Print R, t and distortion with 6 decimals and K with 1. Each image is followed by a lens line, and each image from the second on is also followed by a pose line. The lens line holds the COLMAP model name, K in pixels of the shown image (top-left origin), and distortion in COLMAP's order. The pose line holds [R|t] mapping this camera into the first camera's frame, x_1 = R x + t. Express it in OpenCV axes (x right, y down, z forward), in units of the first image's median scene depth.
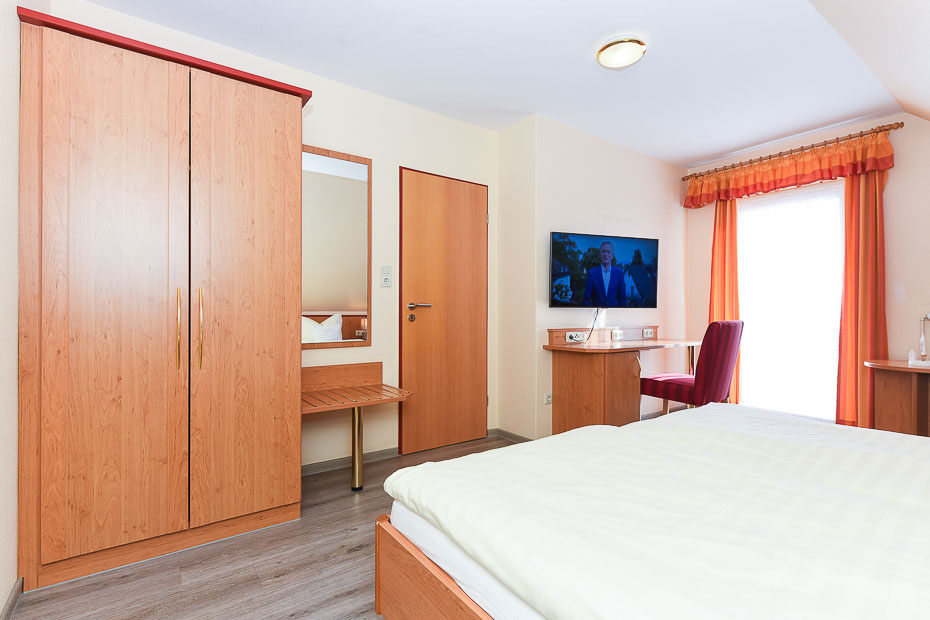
lens RADIAL K [[446.7, 0, 461.8], [0, 446.7, 310.4], [0, 0, 1]] dist [-0.013945, -0.000197]
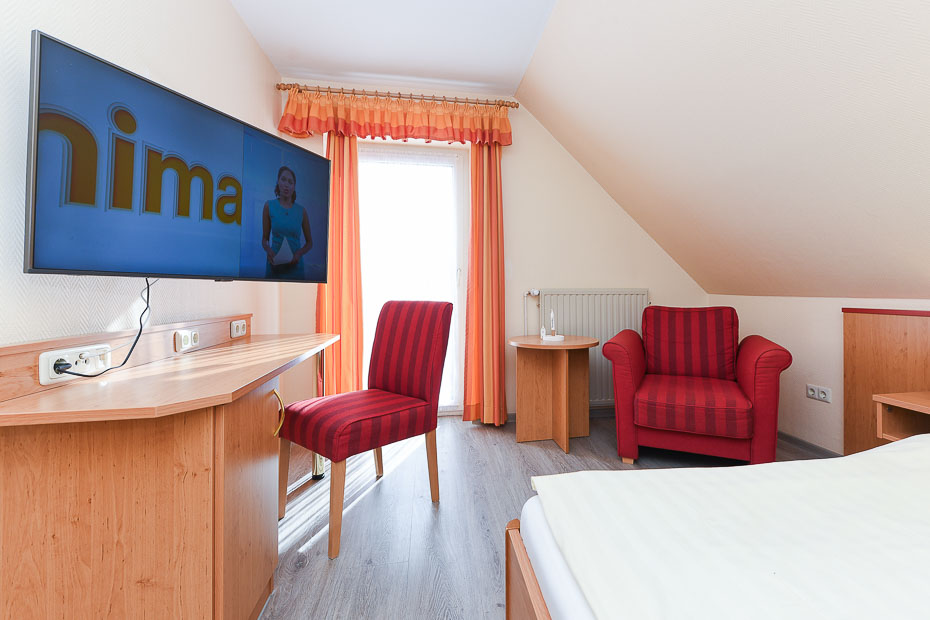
lens RADIAL K [[422.6, 0, 516.1], [0, 422.6, 287.8], [0, 0, 1]] dist [0.001290, 0.000765]
pose [[0.408973, 0.001001, 0.912546, 0.092016], [0.000774, 0.999999, -0.001443, 0.002491], [-0.912546, 0.001296, 0.408972, 0.535427]]
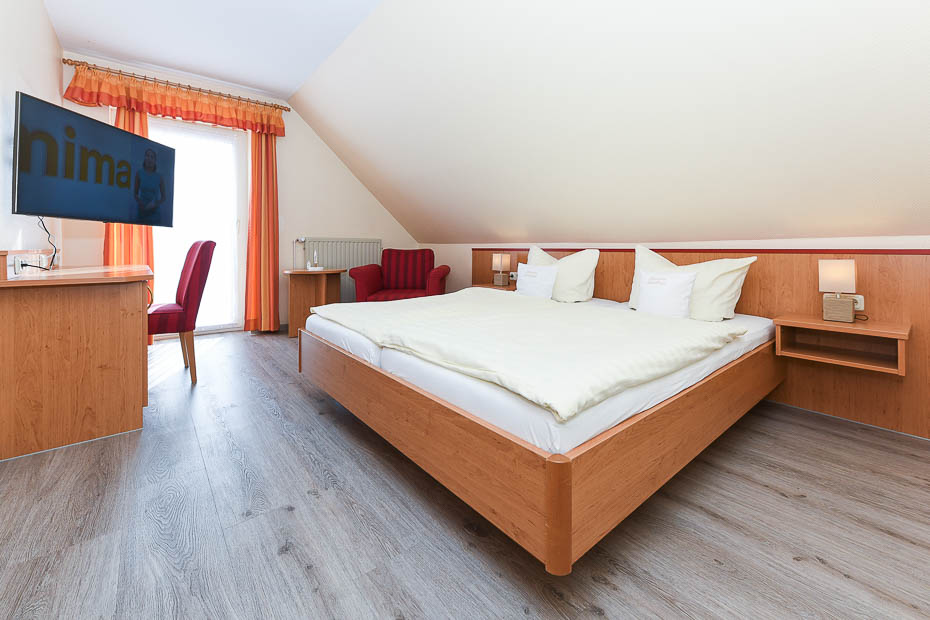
lens RADIAL K [[377.1, 0, 487.2], [0, 377.1, 248.1], [0, 0, 1]] dist [-0.003492, -0.000850]
pose [[-0.110248, -0.001654, 0.993903, -0.292718], [-0.005439, 0.999985, 0.001061, 0.032861], [-0.993889, -0.005289, -0.110255, 0.424259]]
